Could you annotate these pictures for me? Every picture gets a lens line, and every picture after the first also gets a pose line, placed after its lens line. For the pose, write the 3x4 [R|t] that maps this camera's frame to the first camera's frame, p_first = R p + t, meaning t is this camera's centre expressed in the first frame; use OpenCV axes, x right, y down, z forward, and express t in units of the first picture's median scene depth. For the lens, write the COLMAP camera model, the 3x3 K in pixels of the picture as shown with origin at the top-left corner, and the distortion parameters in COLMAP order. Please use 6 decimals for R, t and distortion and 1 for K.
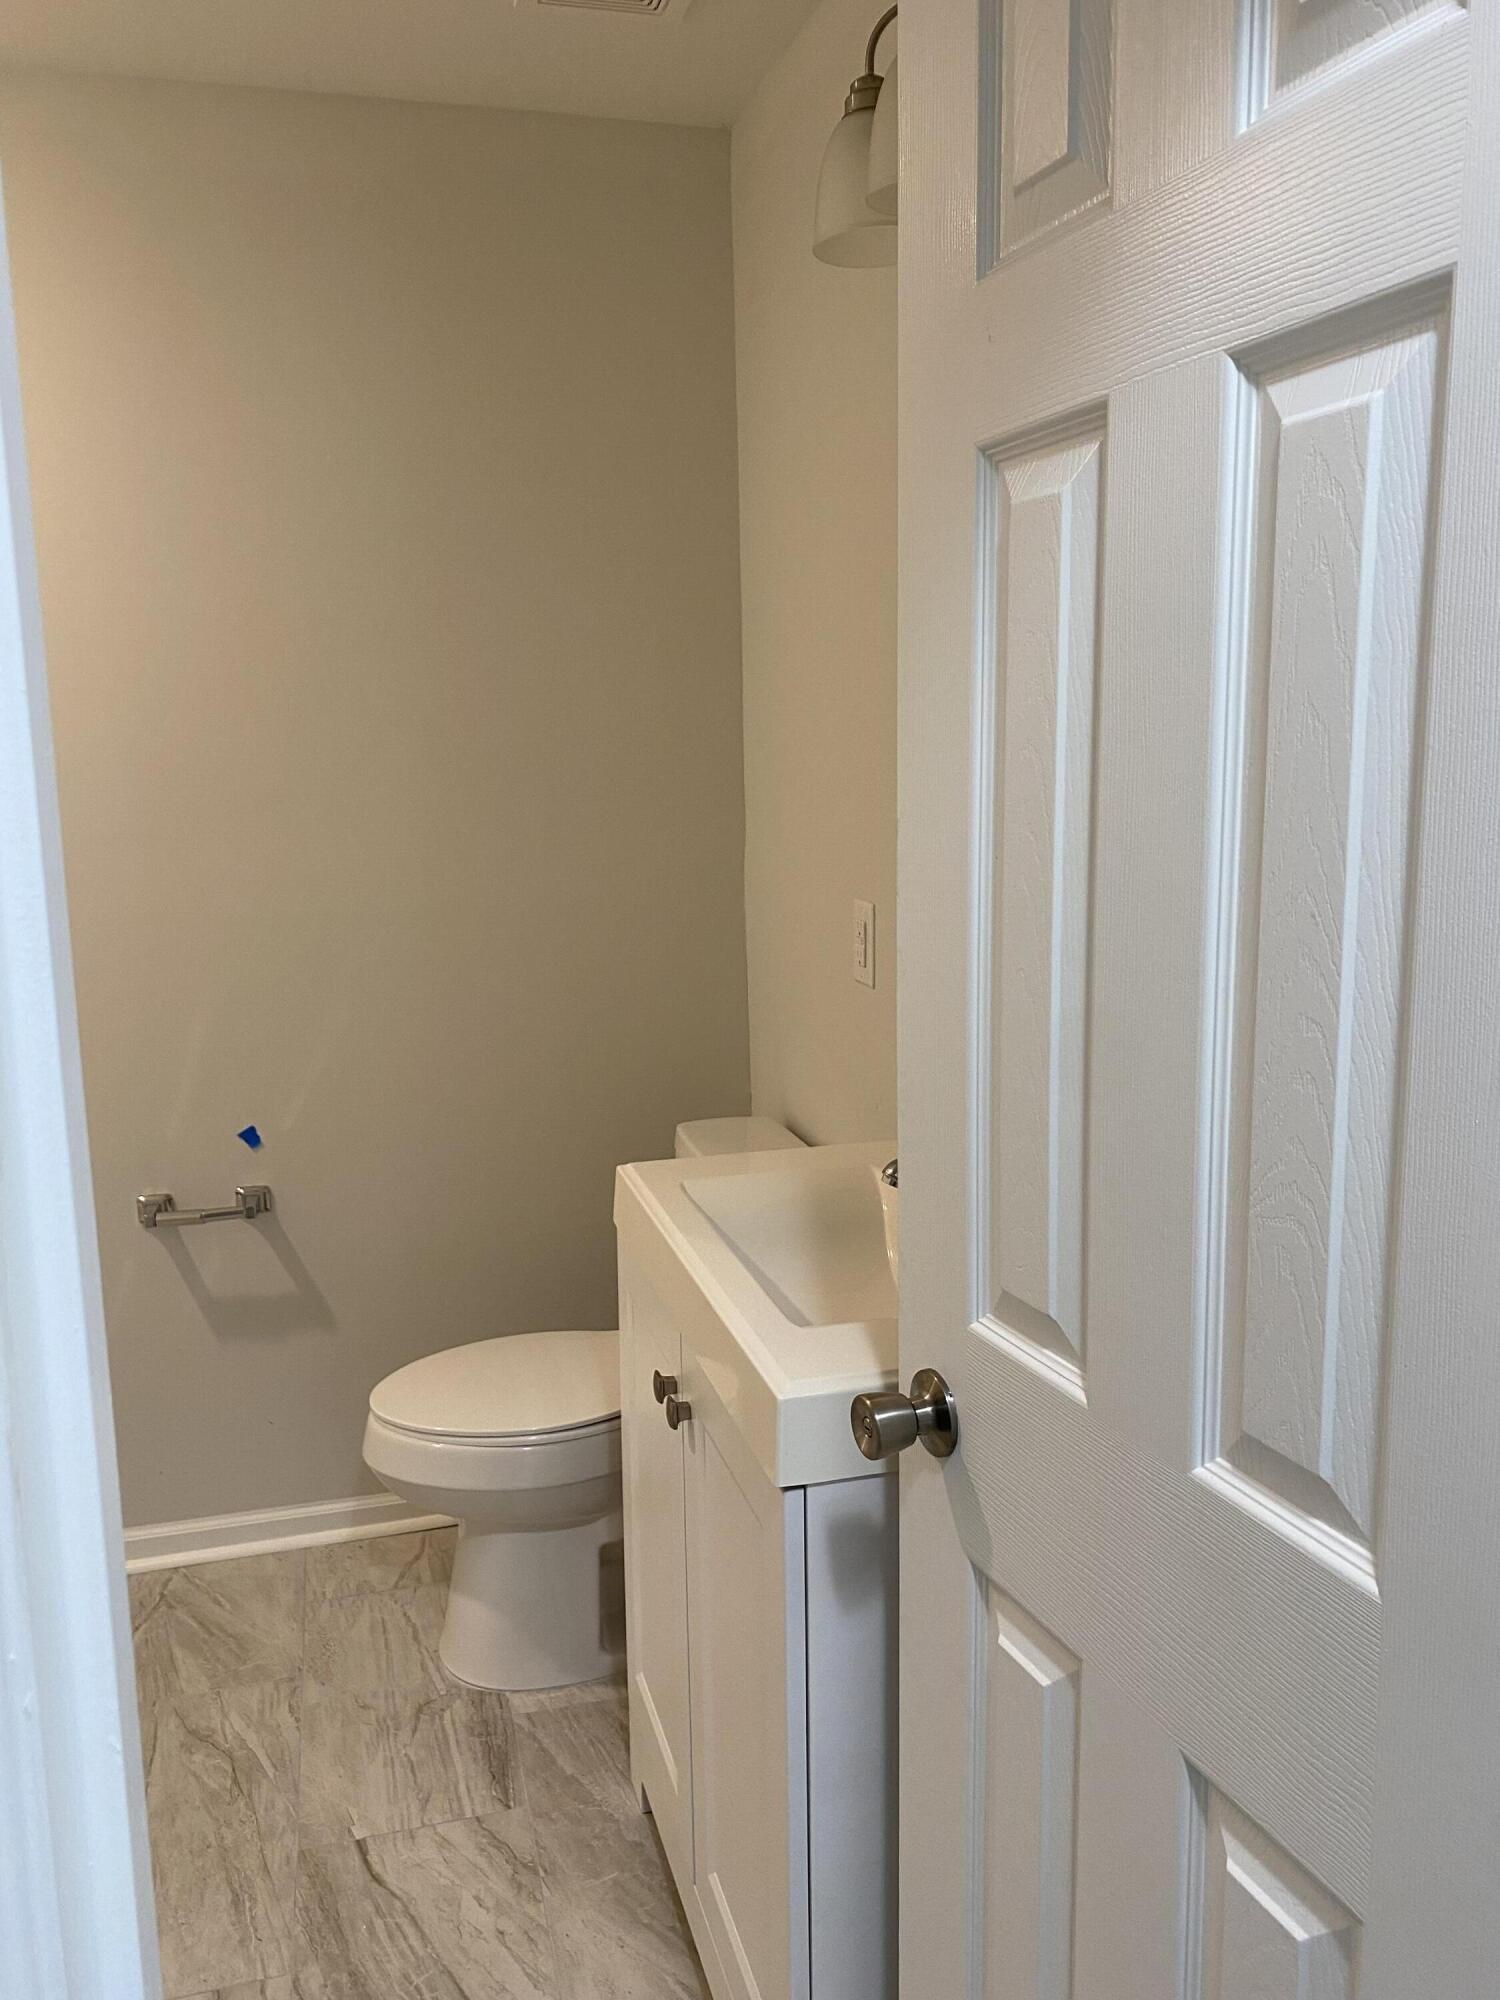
lens RADIAL K [[1538.8, 0, 743.5], [0, 1538.8, 1003.2], [0, 0, 1]] dist [0.015258, -0.004870]
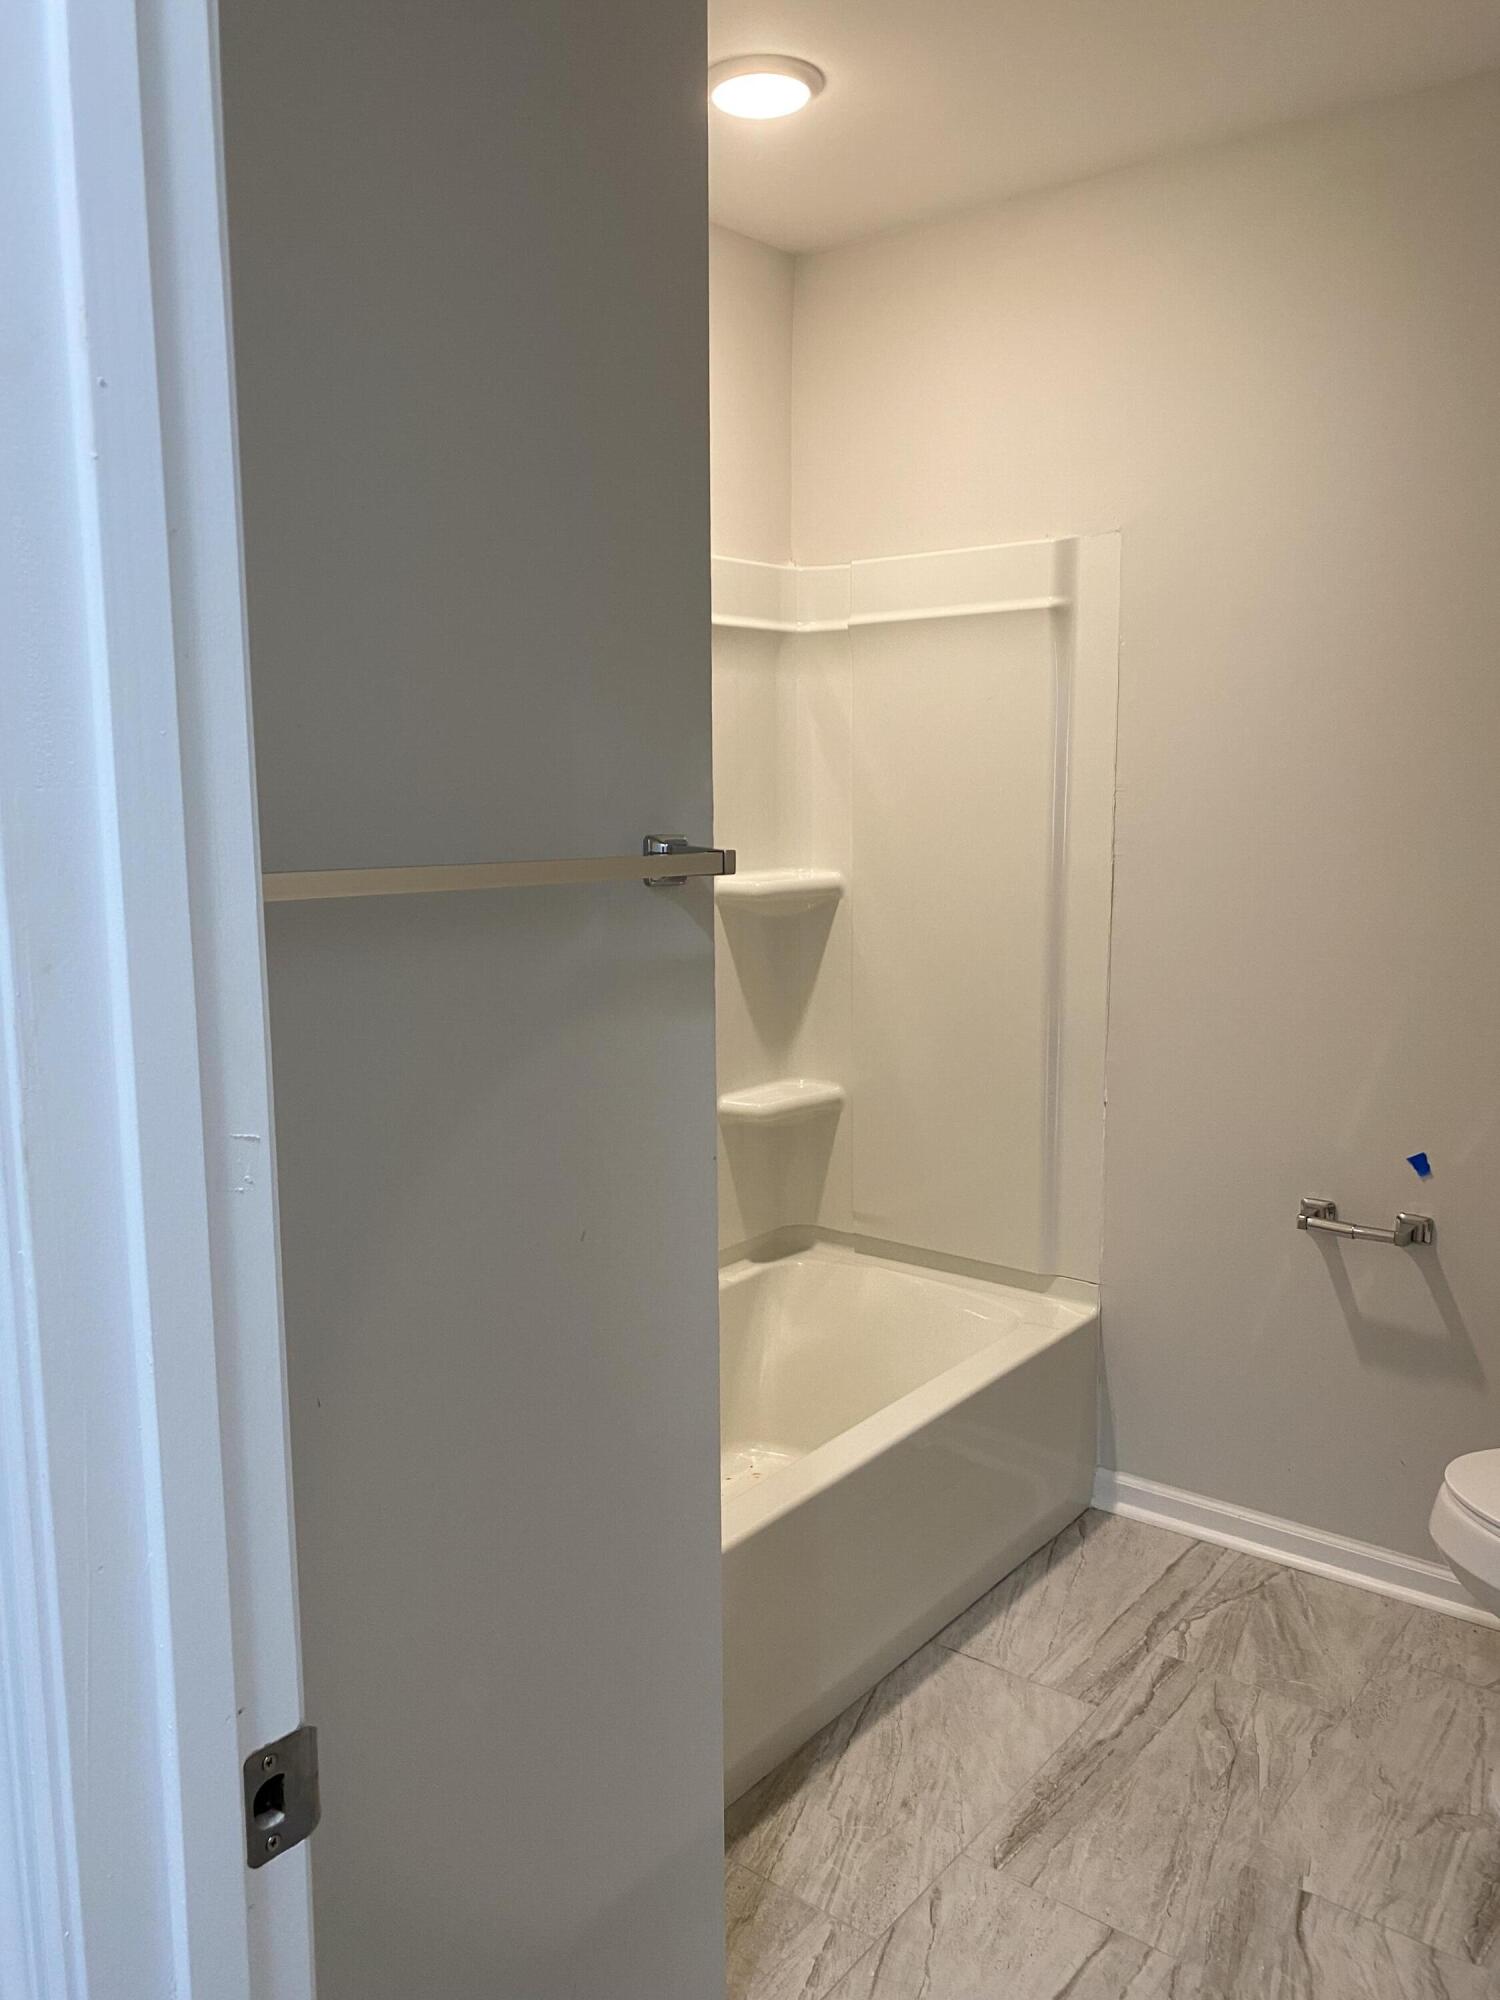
lens RADIAL K [[1538.8, 0, 743.5], [0, 1538.8, 1003.2], [0, 0, 1]] dist [0.015258, -0.004870]
pose [[0.595643, 0.128036, -0.792979, 0.211575], [-0.137681, 0.988878, 0.056248, -0.009806], [0.791361, 0.075675, 0.606647, 0.088569]]
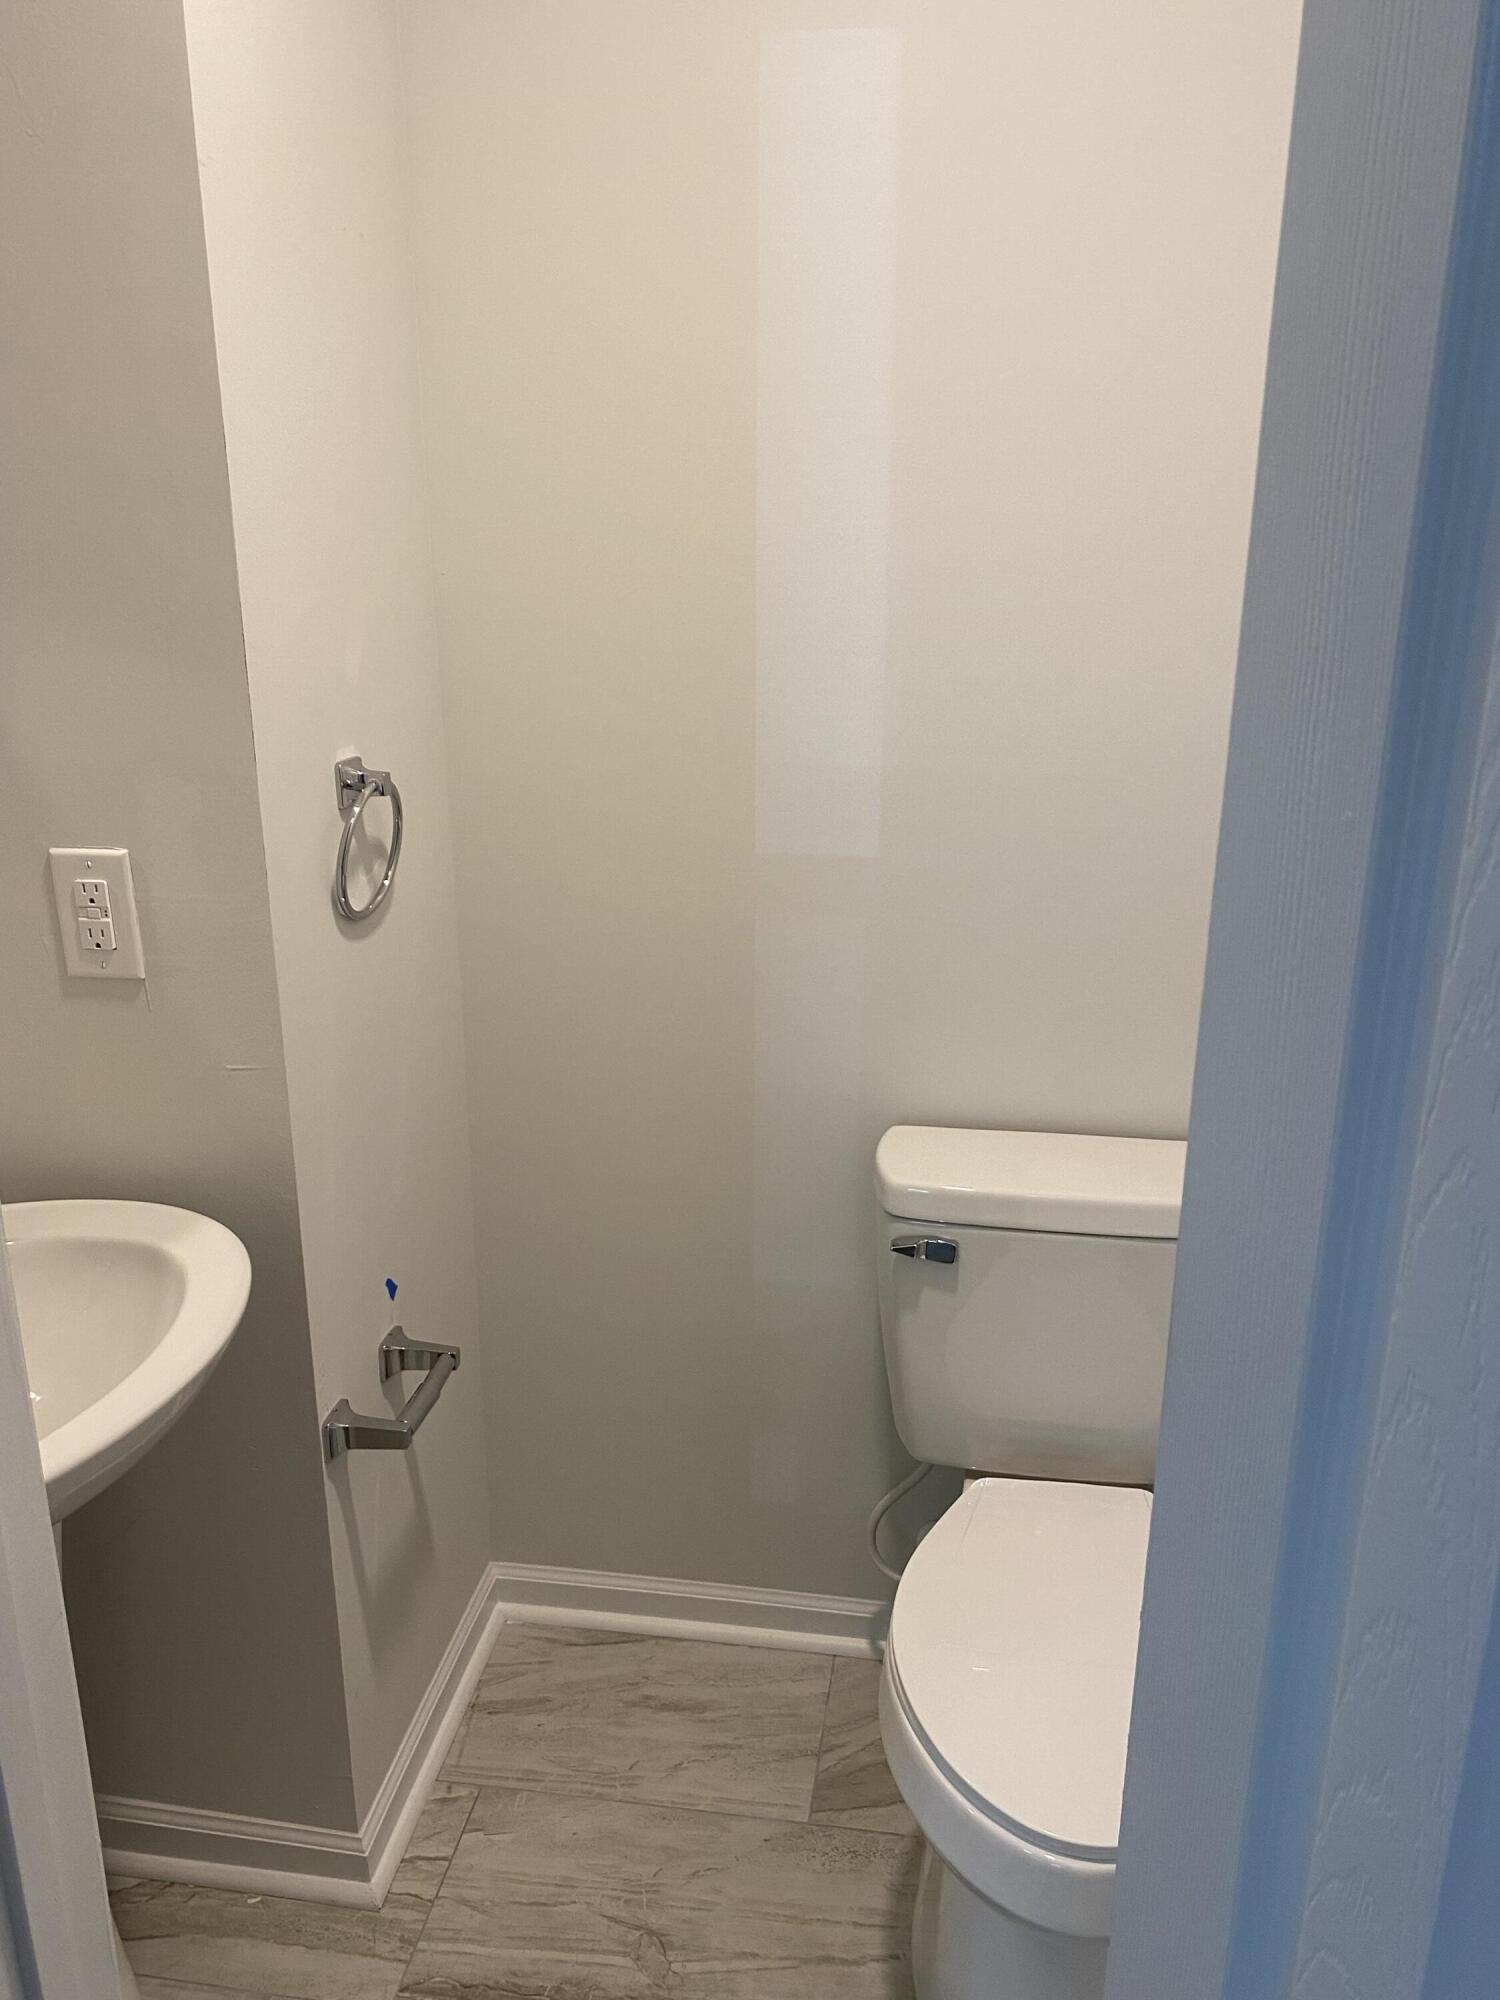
lens RADIAL K [[1538.8, 0, 743.5], [0, 1538.8, 1003.2], [0, 0, 1]] dist [0.015258, -0.004870]
pose [[-0.400185, 0.300759, -0.865676, 0.280067], [-0.147255, 0.911236, 0.384661, -0.236721], [0.904526, 0.281411, -0.320375, 1.168301]]
